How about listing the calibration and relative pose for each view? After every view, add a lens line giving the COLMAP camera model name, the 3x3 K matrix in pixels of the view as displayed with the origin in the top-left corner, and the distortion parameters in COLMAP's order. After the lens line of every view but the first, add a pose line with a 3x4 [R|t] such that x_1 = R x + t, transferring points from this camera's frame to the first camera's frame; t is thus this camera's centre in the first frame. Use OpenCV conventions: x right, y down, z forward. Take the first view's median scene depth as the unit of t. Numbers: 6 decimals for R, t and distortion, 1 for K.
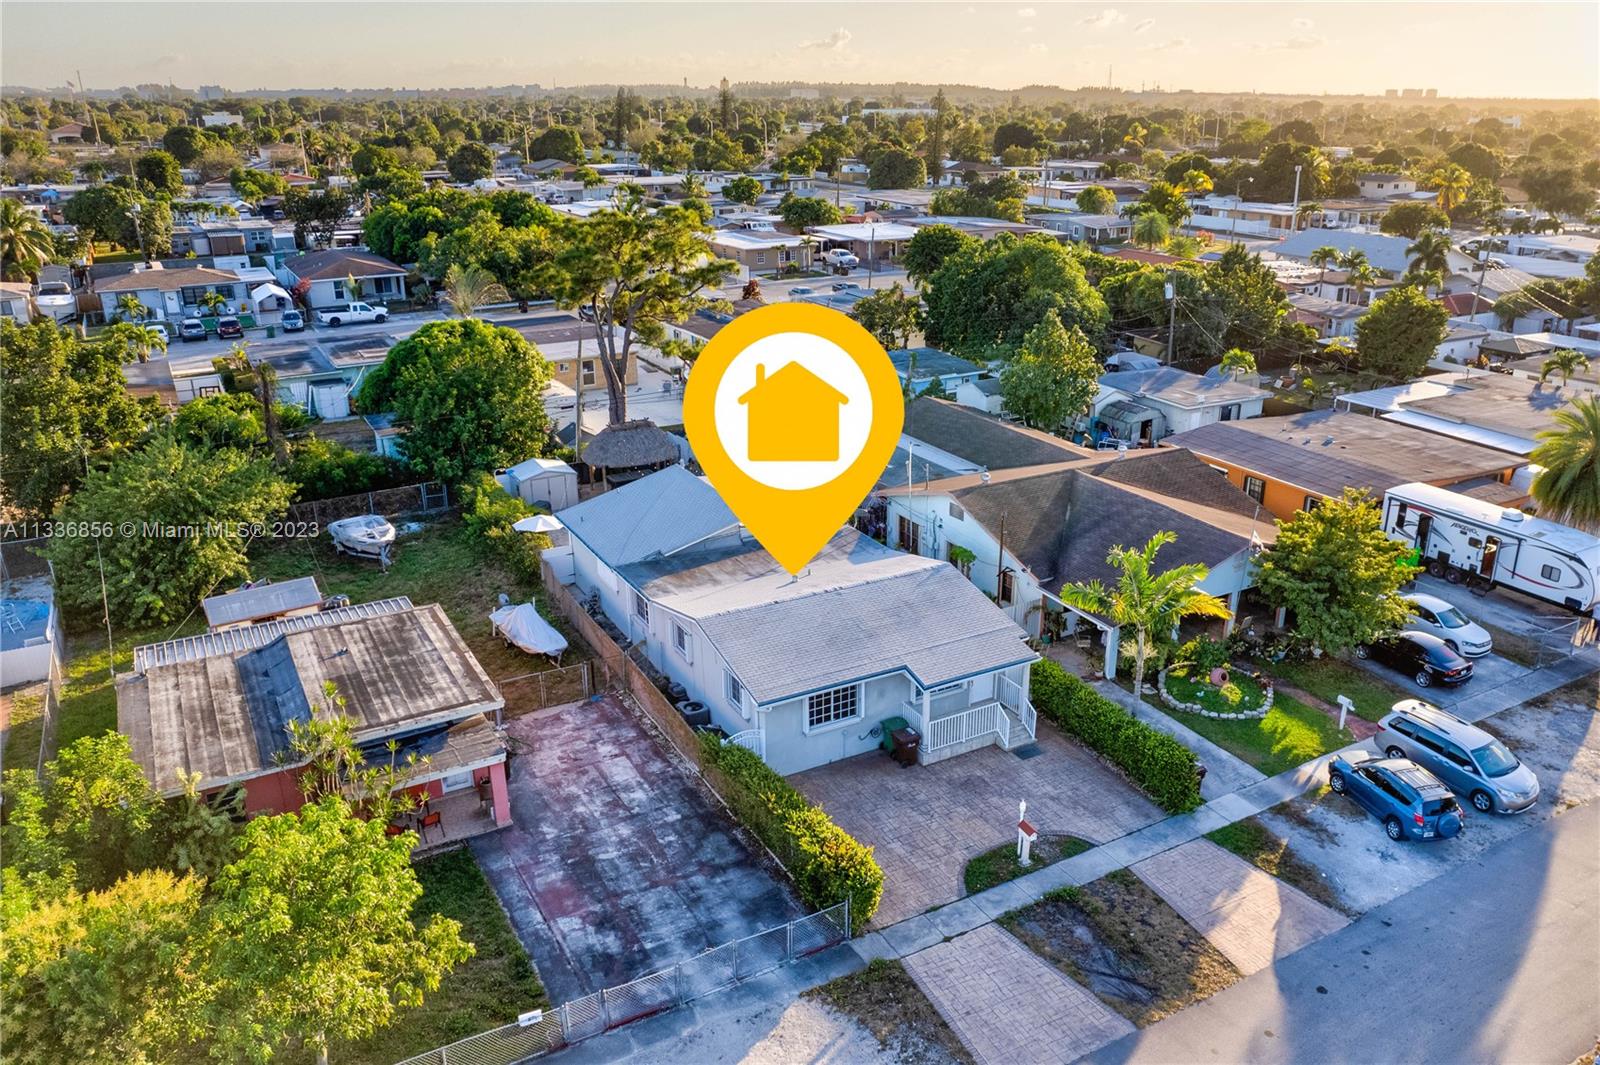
lens RADIAL K [[1205.3, 0, 807.8], [0, 1205.3, 532.5], [0, 0, 1]] dist [-0.058051, 0.028815]
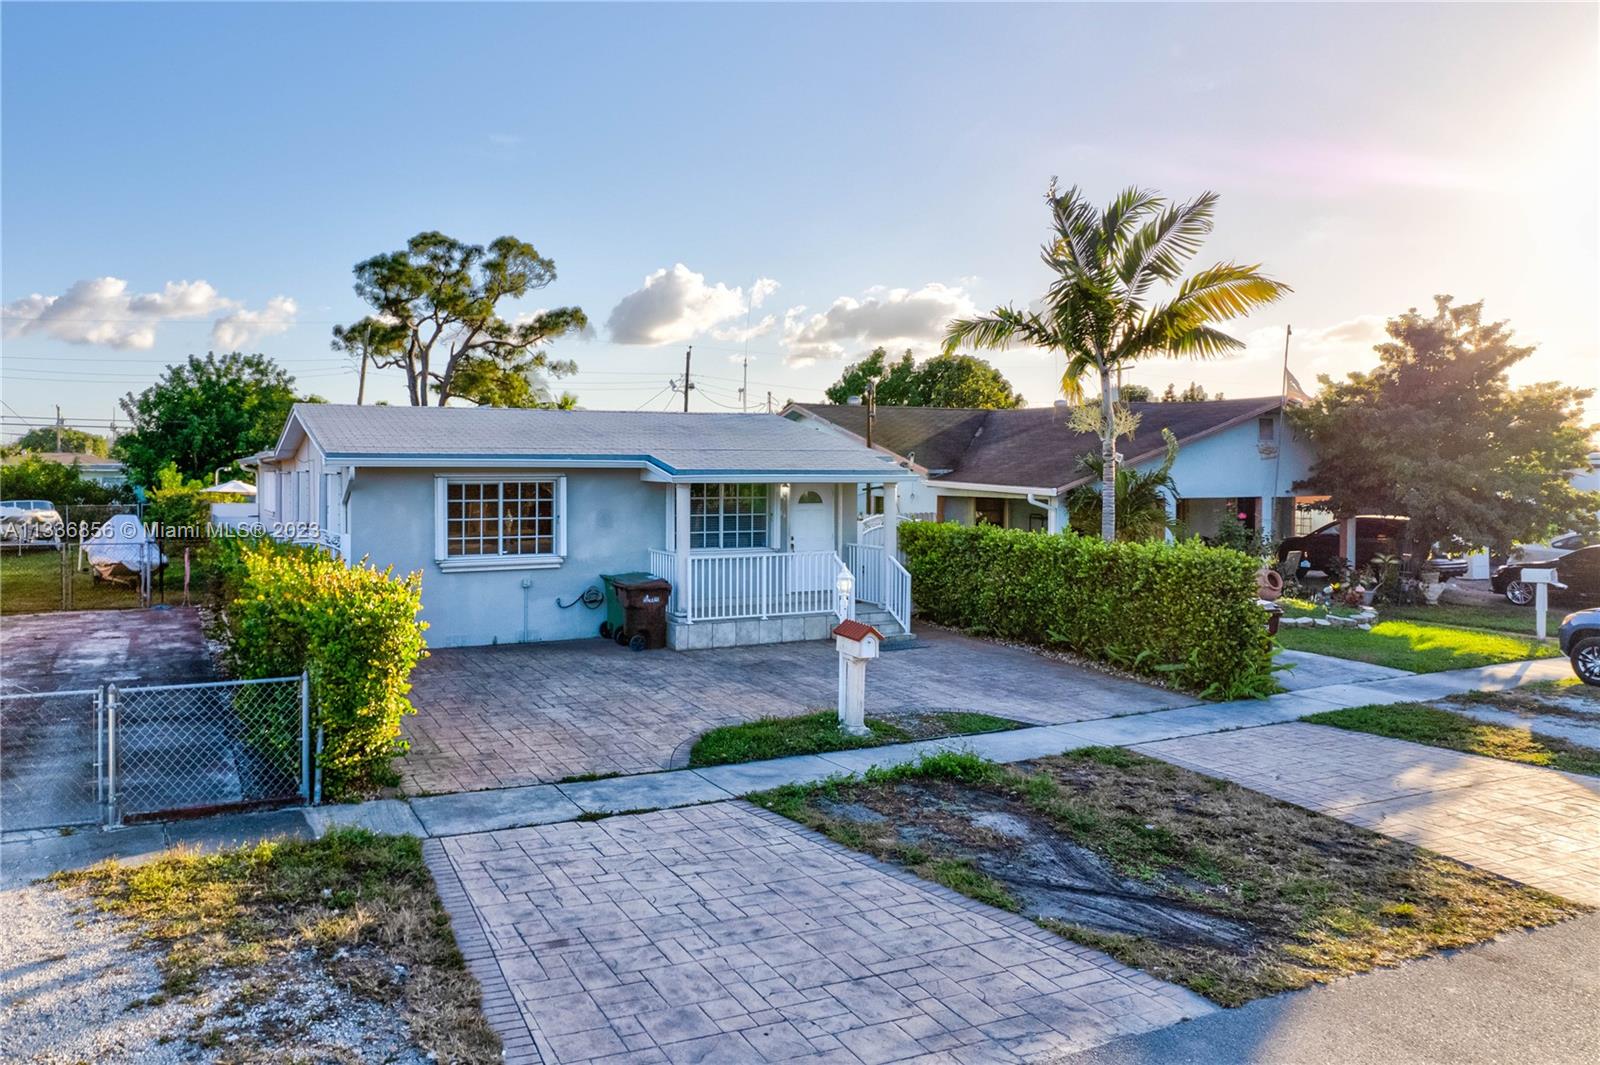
lens RADIAL K [[1205.3, 0, 685.5], [0, 1205.3, 431.0], [0, 0, 1]] dist [-0.058051, 0.028815]
pose [[0.997448, 0.030266, -0.064665, 0.146248], [-0.051408, 0.932951, -0.356314, 0.322424], [0.049545, 0.358729, 0.932126, 0.587633]]
